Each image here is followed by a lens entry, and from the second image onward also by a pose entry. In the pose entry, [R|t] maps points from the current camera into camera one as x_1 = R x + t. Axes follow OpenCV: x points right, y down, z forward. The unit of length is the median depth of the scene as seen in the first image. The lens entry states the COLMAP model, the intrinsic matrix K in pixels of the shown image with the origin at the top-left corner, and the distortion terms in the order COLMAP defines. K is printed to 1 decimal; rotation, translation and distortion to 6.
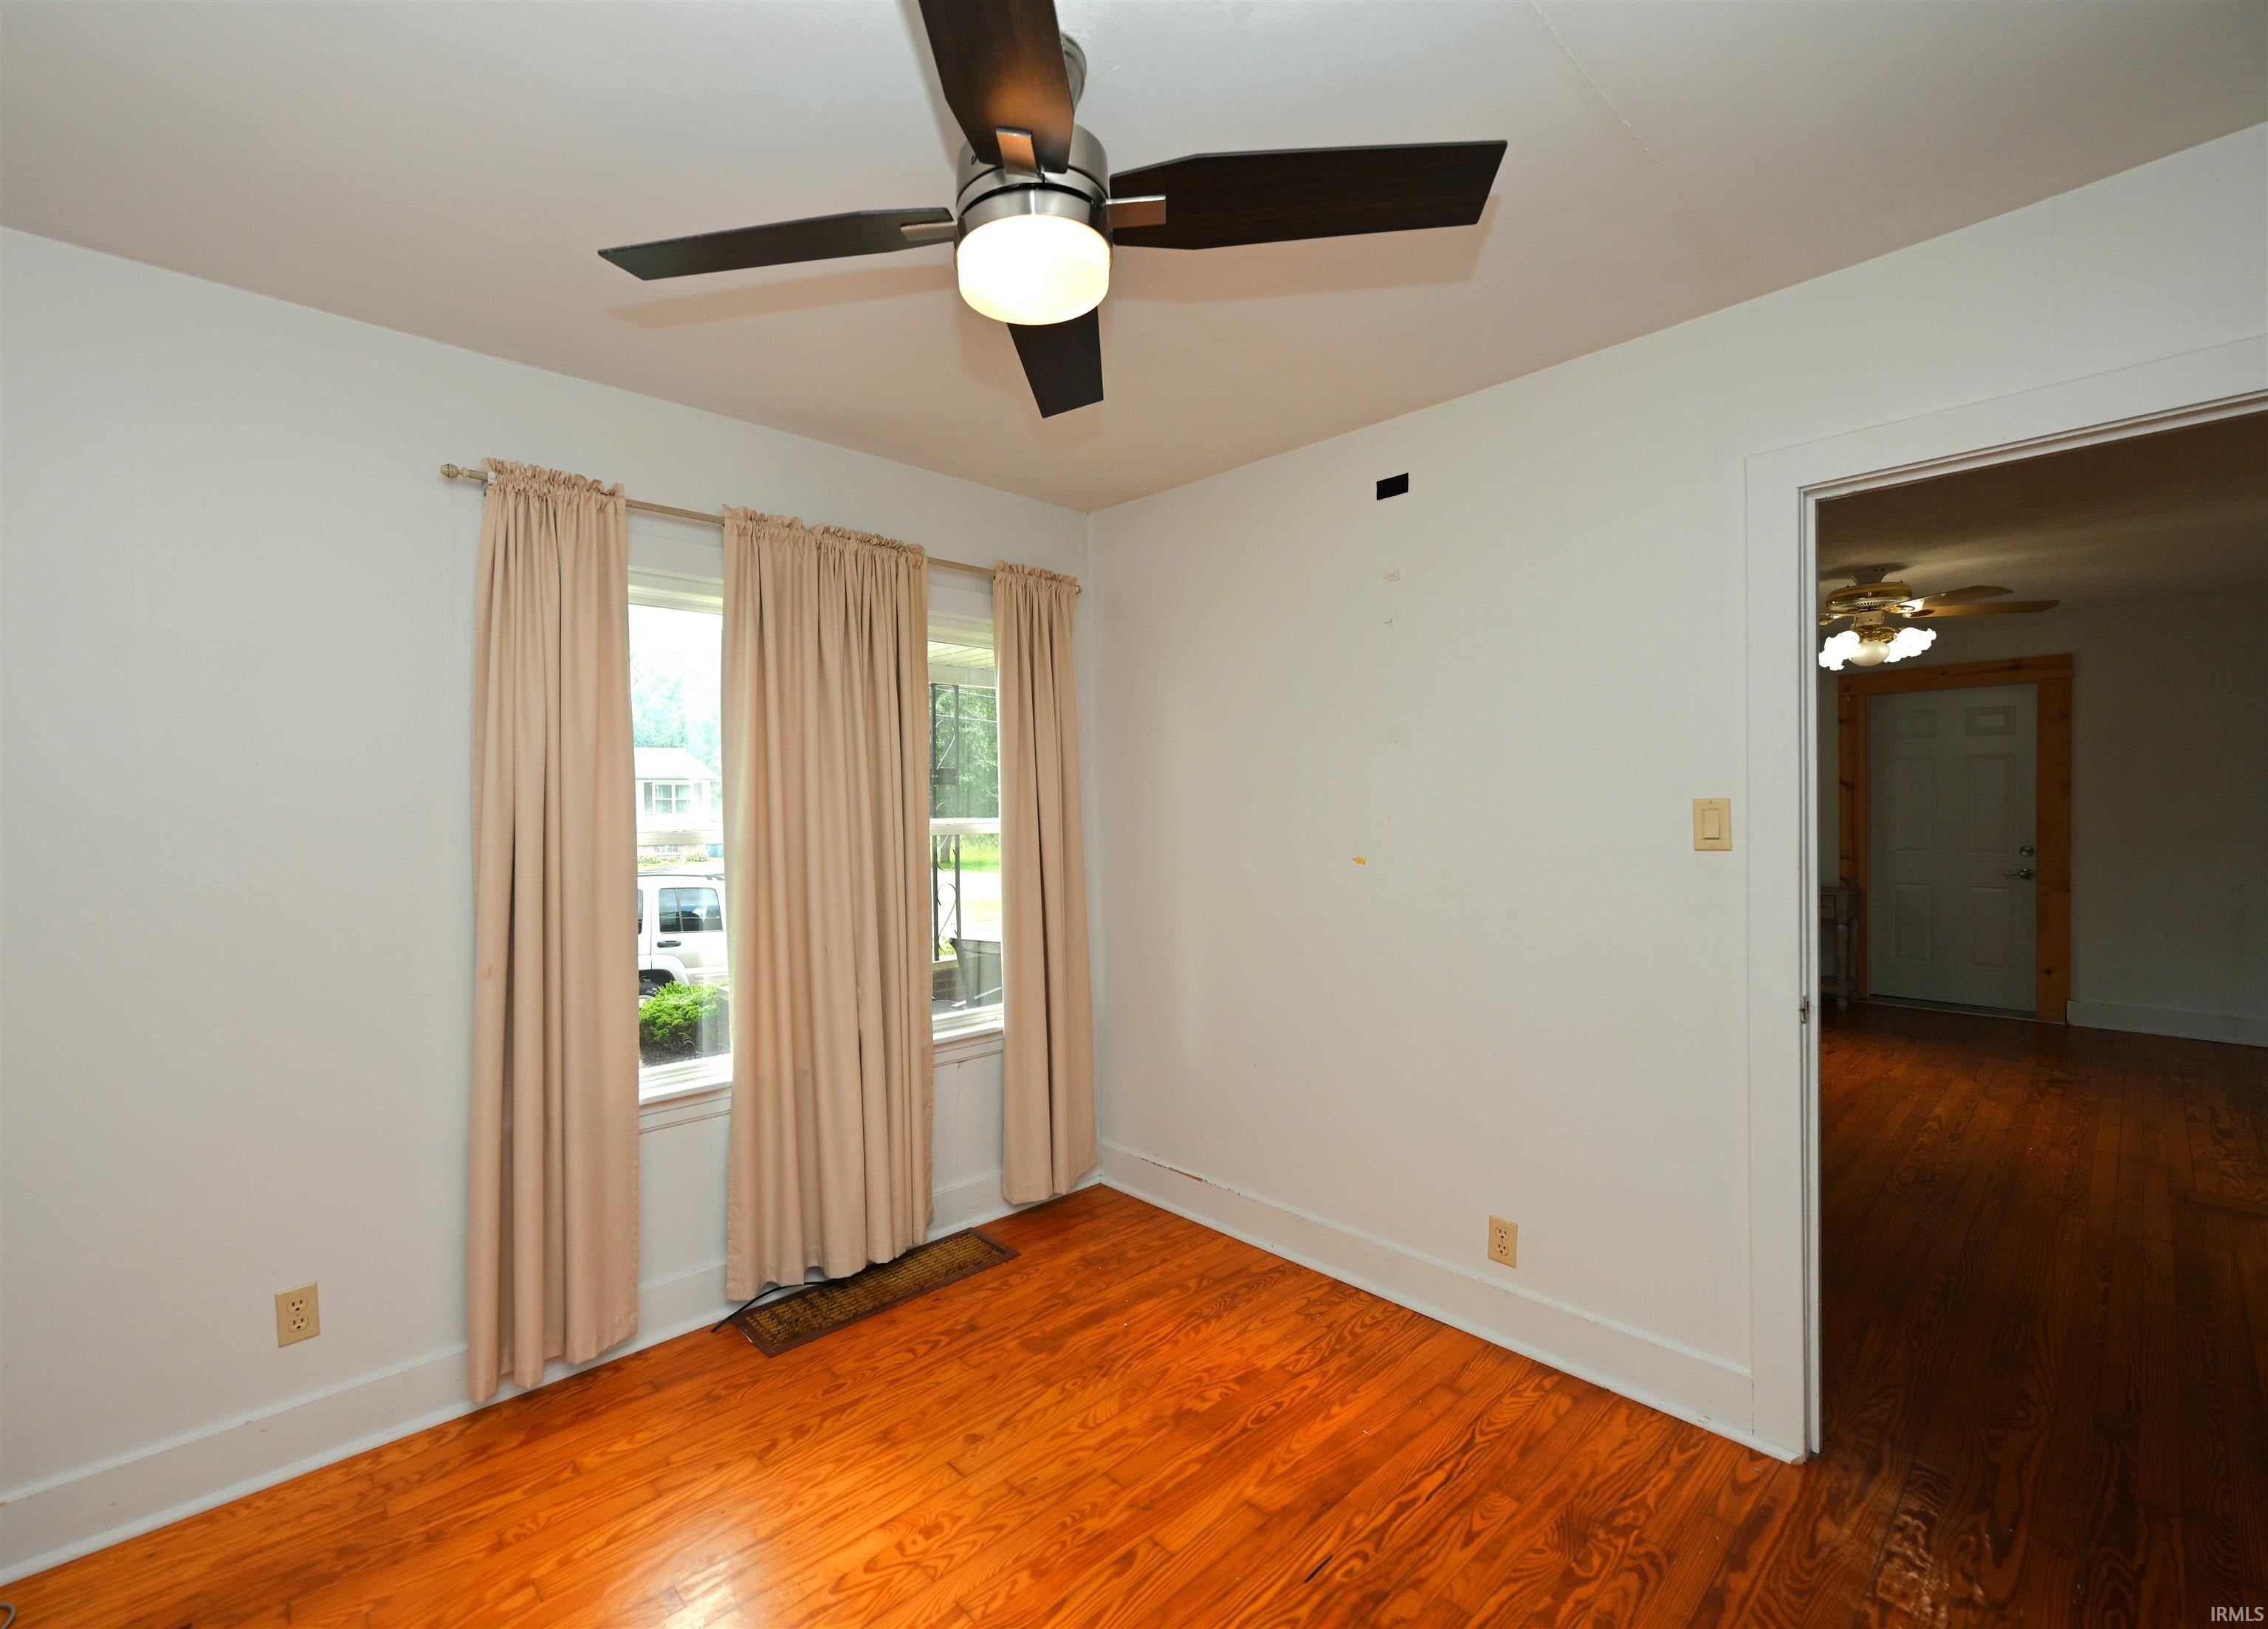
lens RADIAL K [[947.4, 0, 1060.4], [0, 947.4, 816.0], [0, 0, 1]] dist [-0.001921, -0.000570]
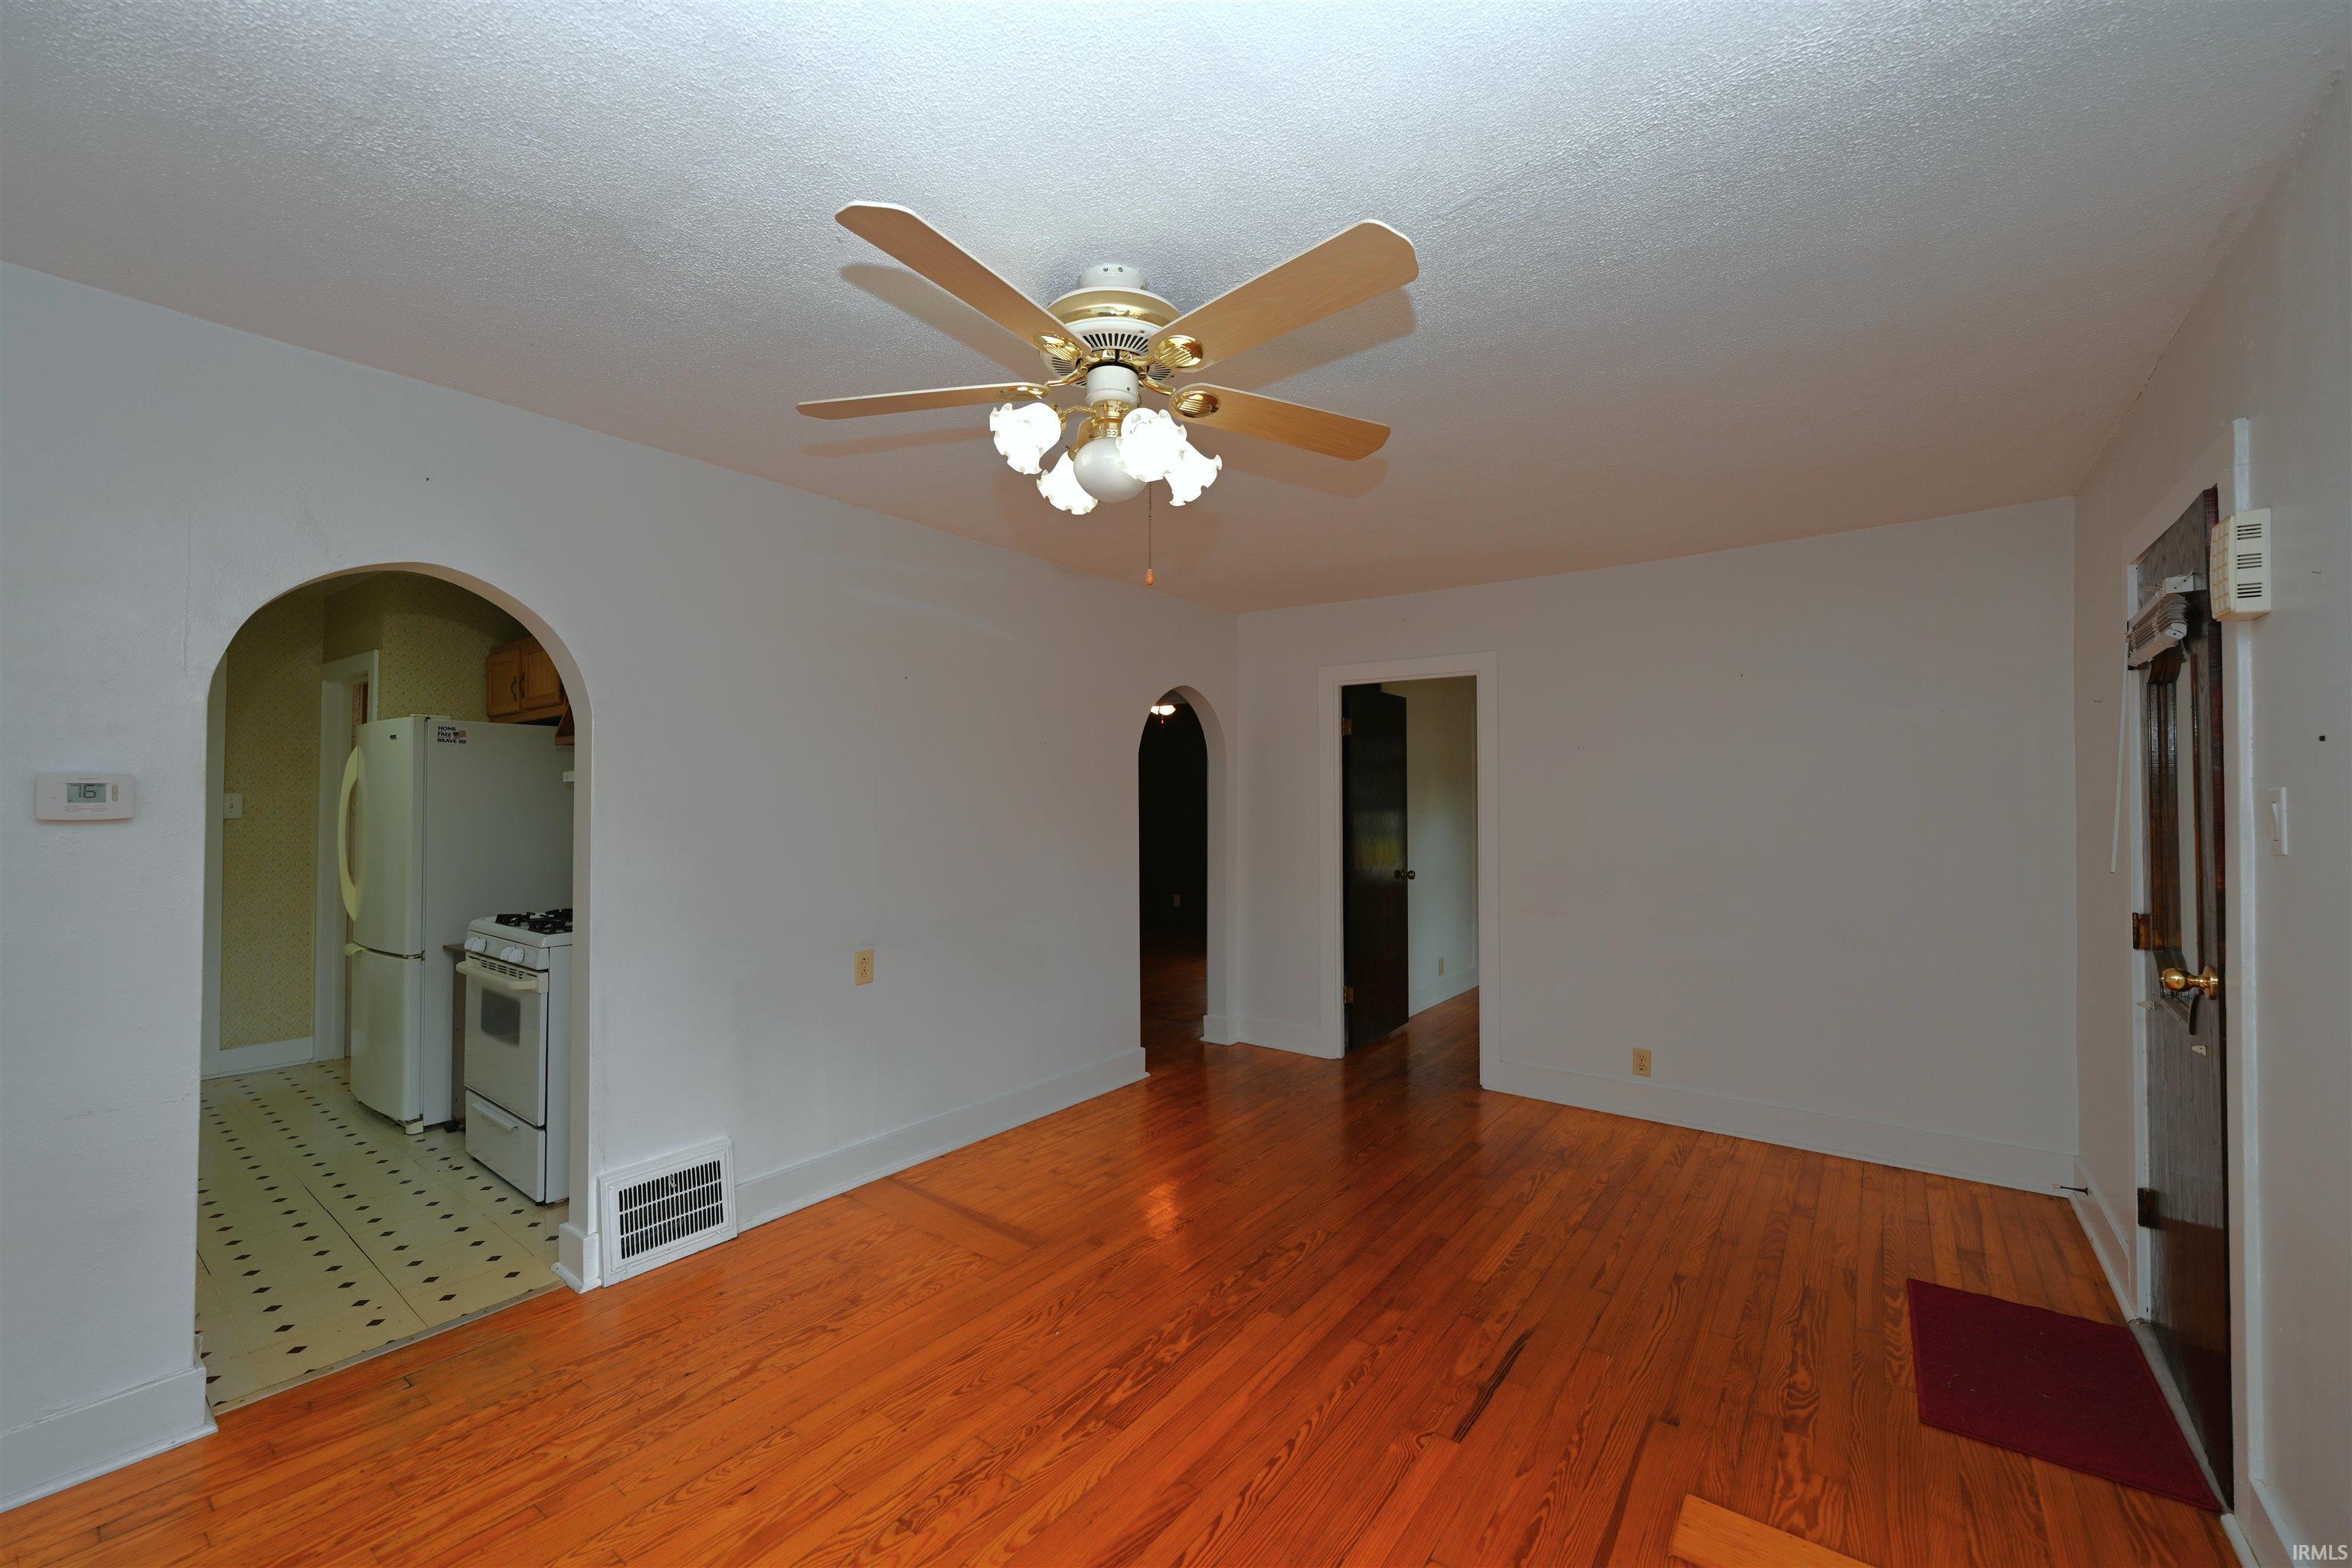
lens RADIAL K [[928.1, 0, 1176.0], [0, 928.1, 784.0], [0, 0, 1]] dist [-0.000828, -0.000548]
pose [[-0.979455, 0.014752, -0.201124, 0.890566], [0.015992, 0.999862, -0.004543, -0.027594], [0.201029, -0.007667, -0.979555, 1.383046]]
